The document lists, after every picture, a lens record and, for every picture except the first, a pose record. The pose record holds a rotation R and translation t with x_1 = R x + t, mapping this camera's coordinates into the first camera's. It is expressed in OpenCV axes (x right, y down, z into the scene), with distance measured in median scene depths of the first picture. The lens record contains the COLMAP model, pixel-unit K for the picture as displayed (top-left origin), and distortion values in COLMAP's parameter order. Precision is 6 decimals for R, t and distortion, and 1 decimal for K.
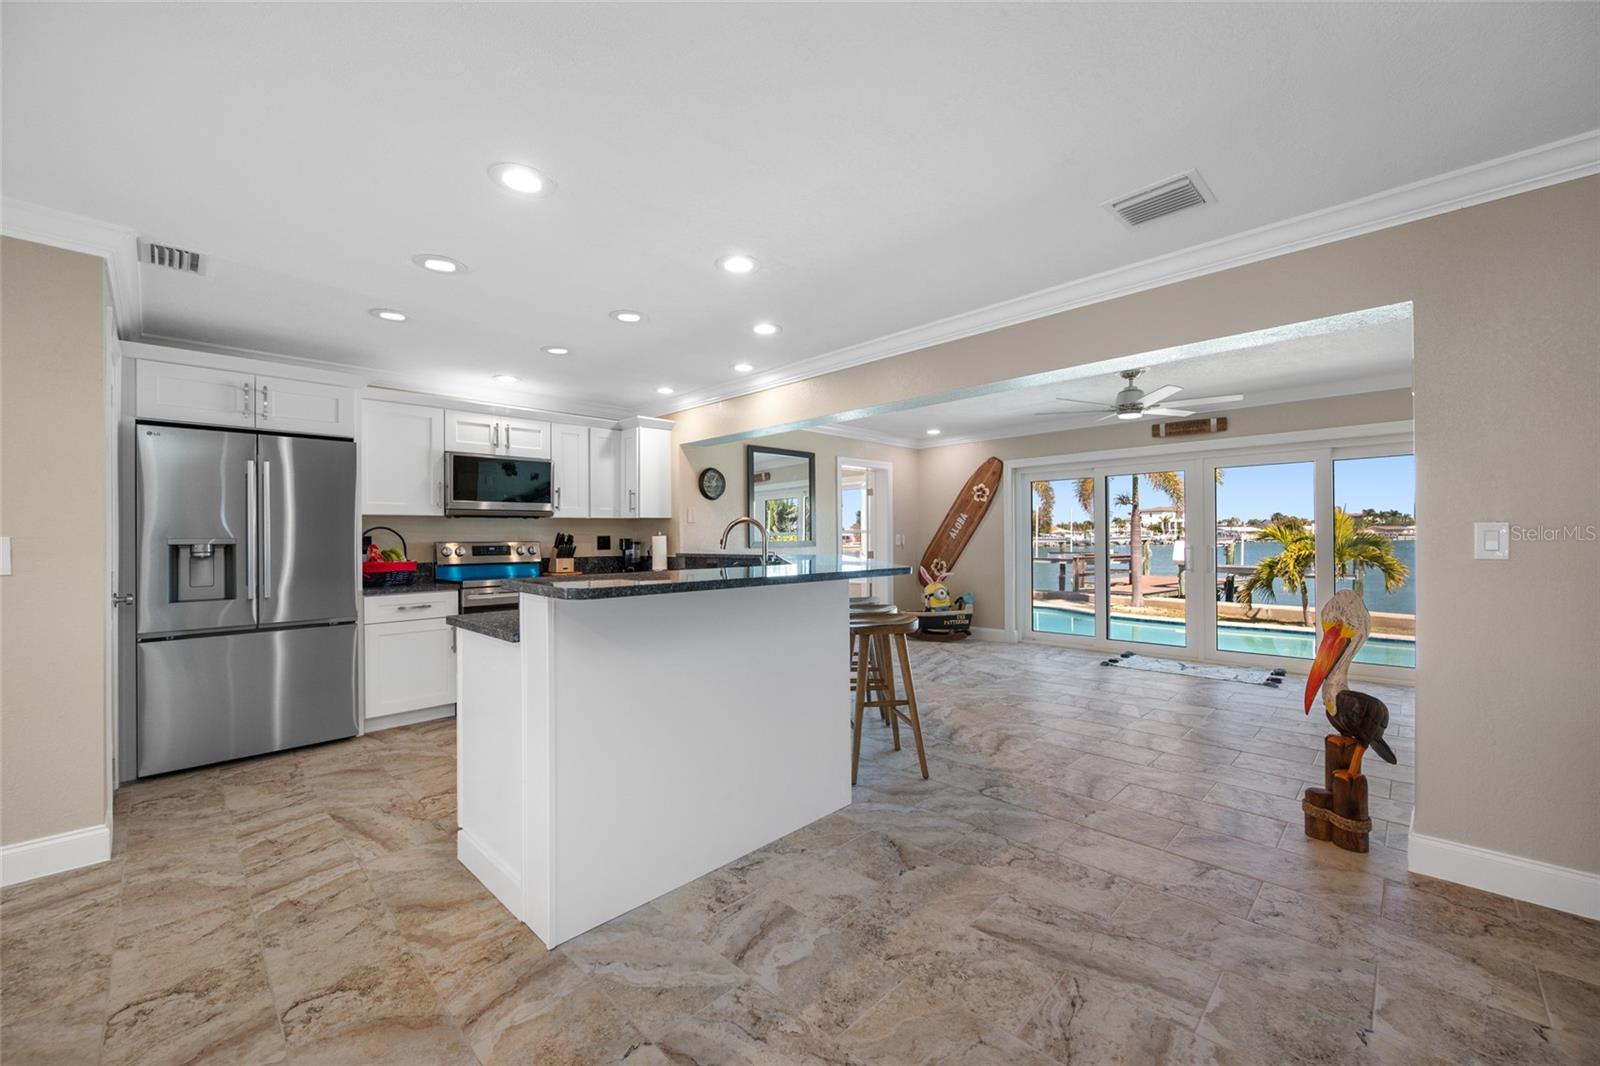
lens RADIAL K [[630.0, 0, 819.1], [0, 630.0, 526.7], [0, 0, 1]] dist [0.001899, -0.000335]
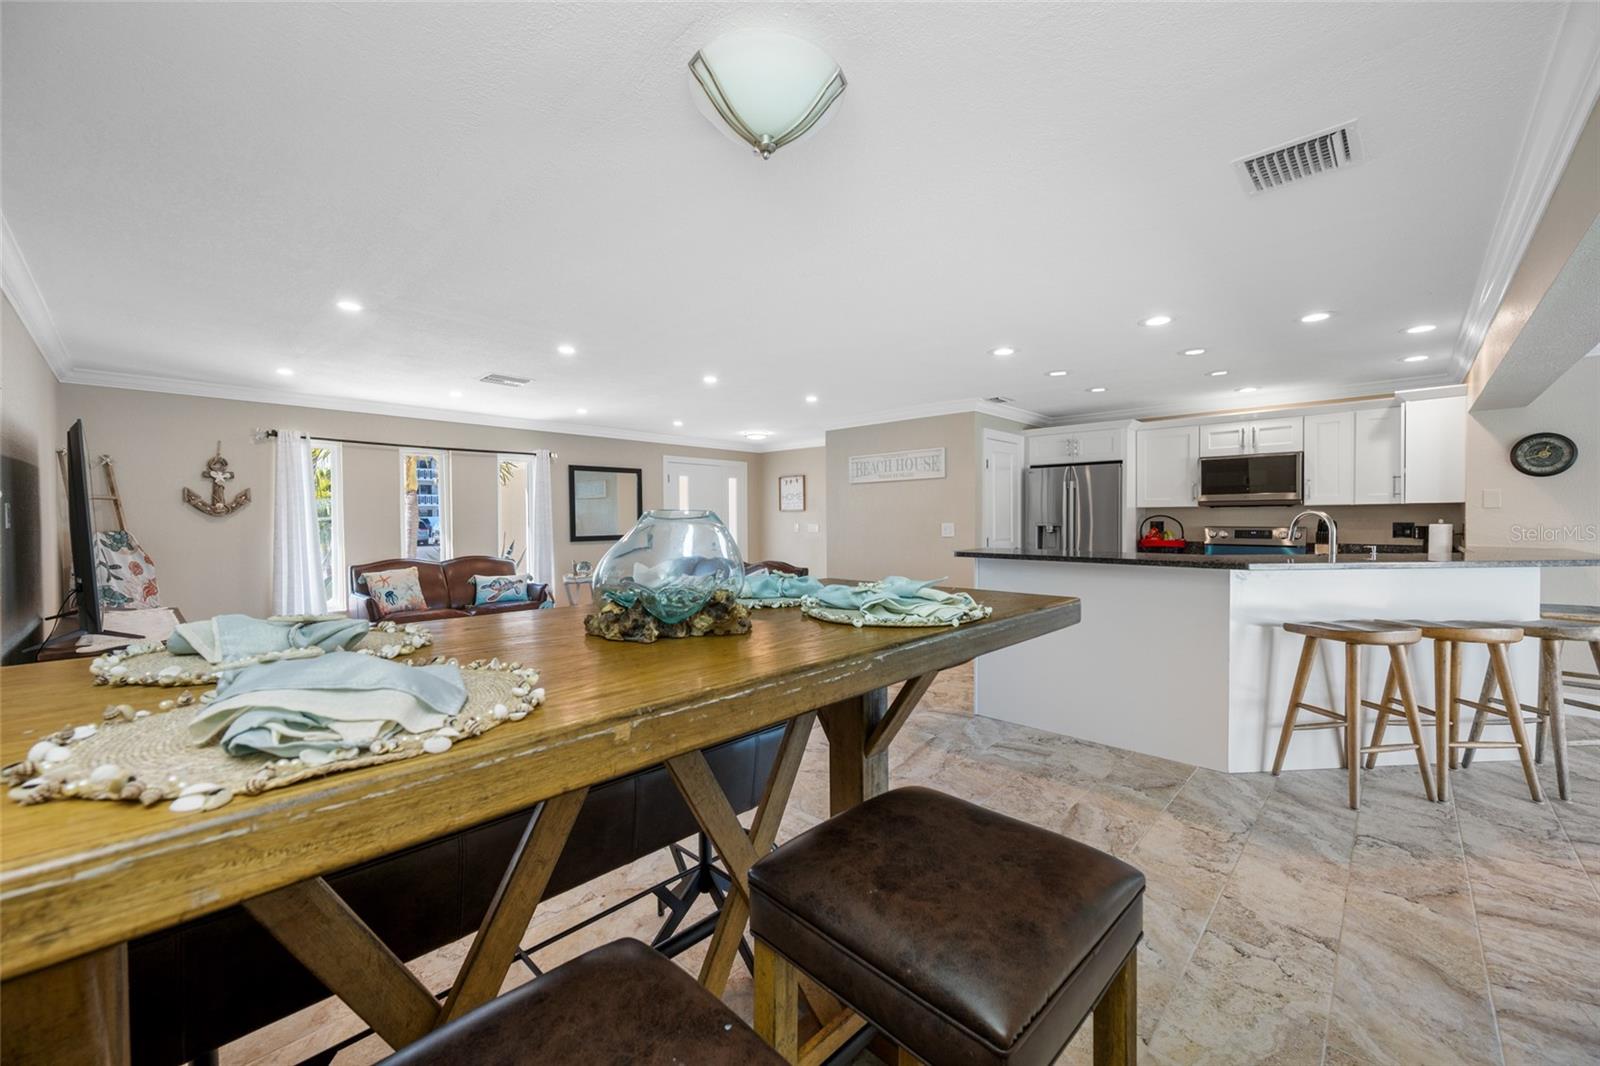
lens RADIAL K [[630.0, 0, 790.4], [0, 630.0, 528.6], [0, 0, 1]] dist [0.001899, -0.000335]
pose [[-0.009393, 0.025270, -0.999637, 0.632077], [0.020626, 0.999473, 0.025072, -0.019365], [0.999743, -0.020383, -0.009909, 0.135535]]
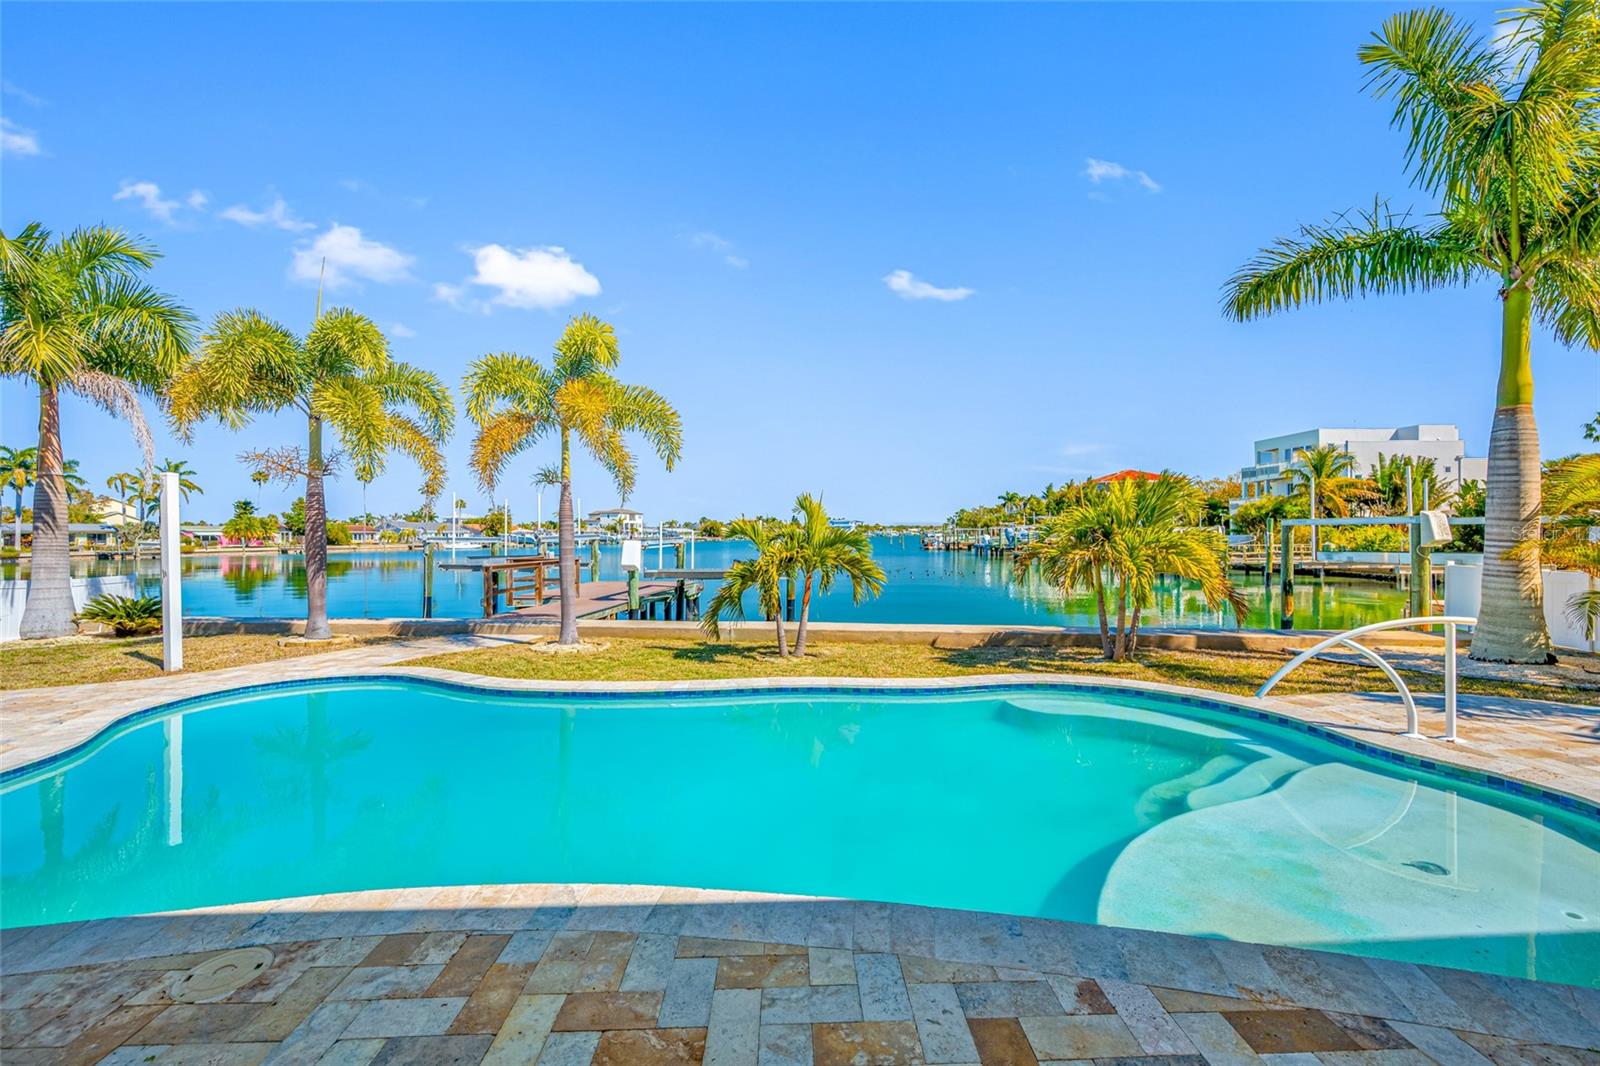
lens RADIAL K [[630.0, 0, 816.3], [0, 630.0, 523.5], [0, 0, 1]] dist [0.001899, -0.000335]
pose [[0.688157, 0.015035, 0.725406, 0.645069], [-0.011562, 0.999886, -0.009756, 0.026961], [-0.725470, -0.001674, 0.688252, 1.122287]]
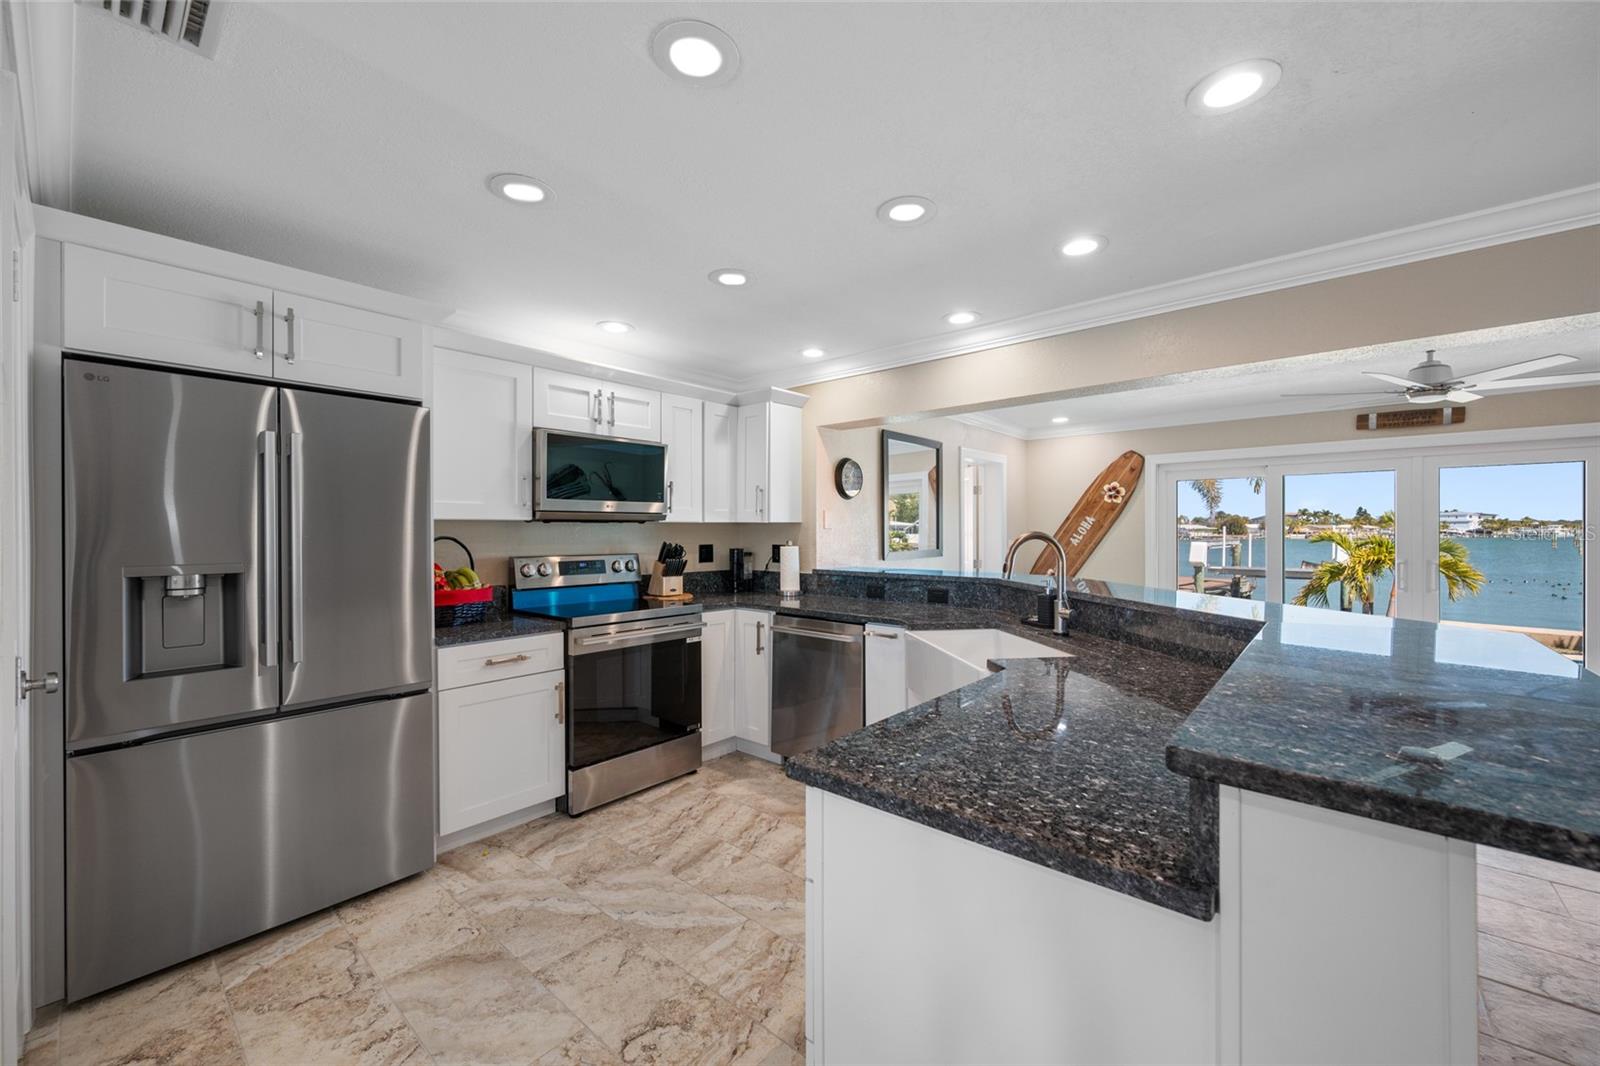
lens RADIAL K [[630.0, 0, 818.3], [0, 630.0, 526.5], [0, 0, 1]] dist [0.001899, -0.000335]
pose [[0.997873, 0.009055, 0.064557, -0.280228], [-0.009709, 0.999905, 0.009827, -0.017535], [-0.064462, -0.010433, 0.997866, 0.248191]]
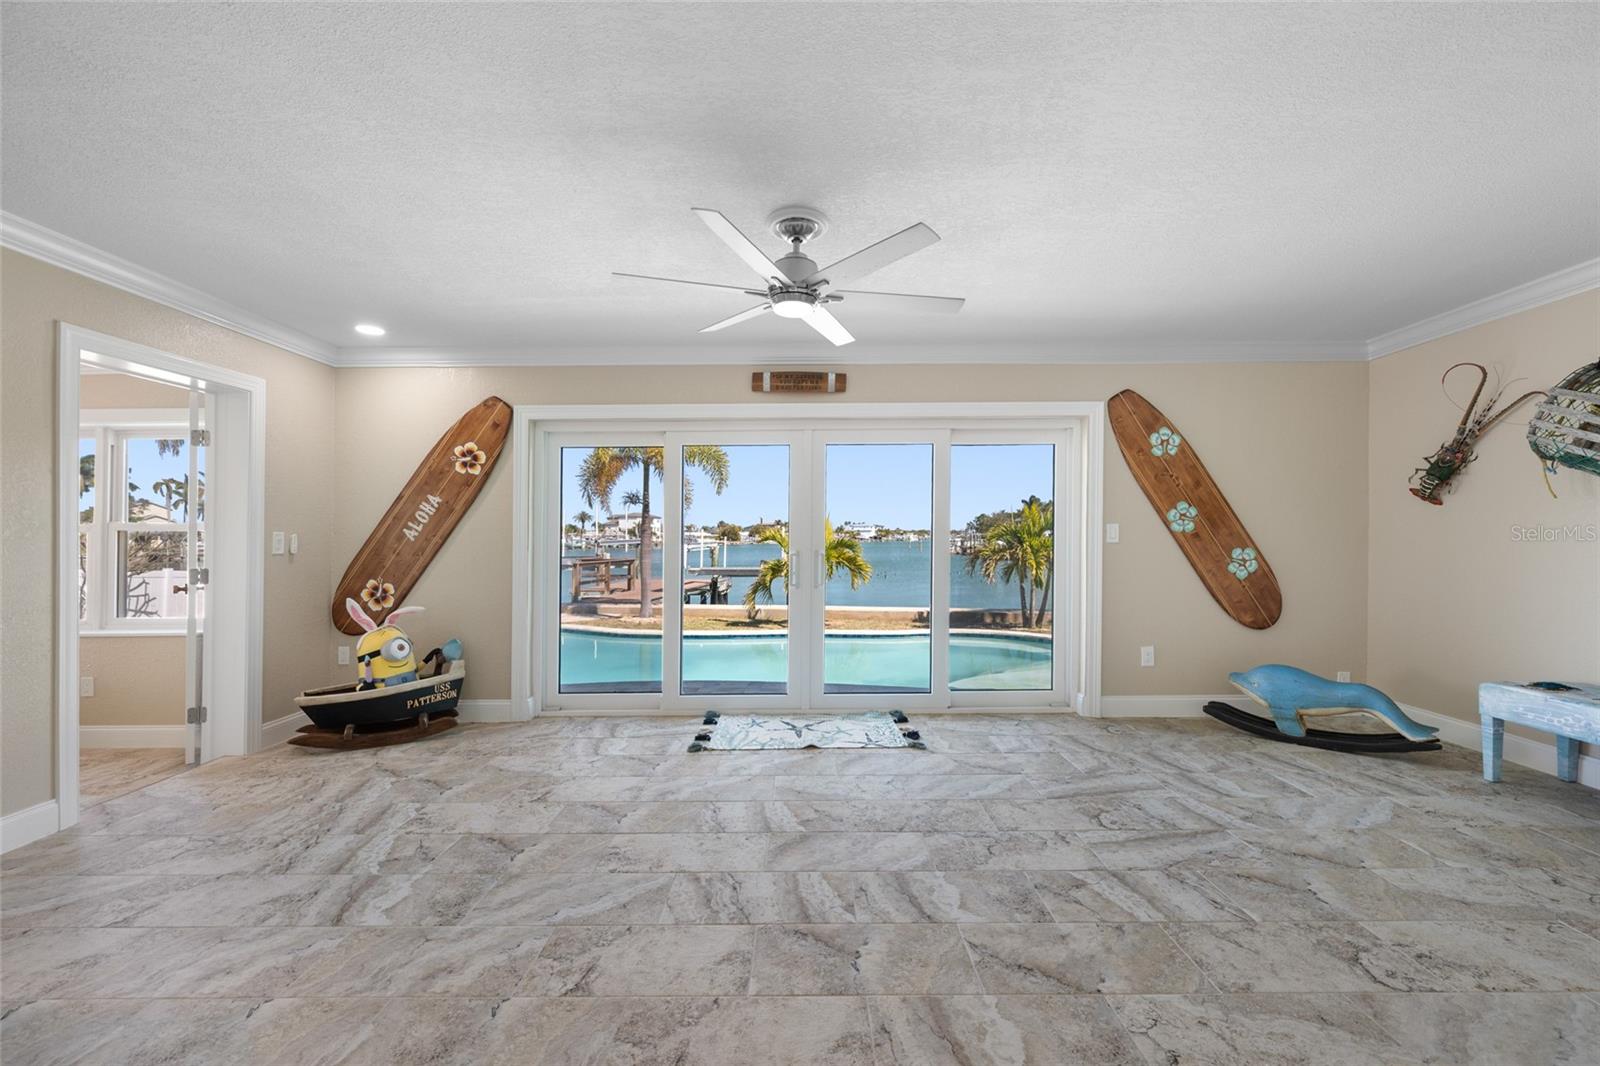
lens RADIAL K [[630.0, 0, 805.6], [0, 630.0, 536.0], [0, 0, 1]] dist [0.001899, -0.000335]
pose [[0.722909, 0.007625, 0.690901, 0.124378], [-0.014067, 0.999894, 0.003682, 0.011811], [-0.690800, -0.012381, 0.722940, 0.557225]]
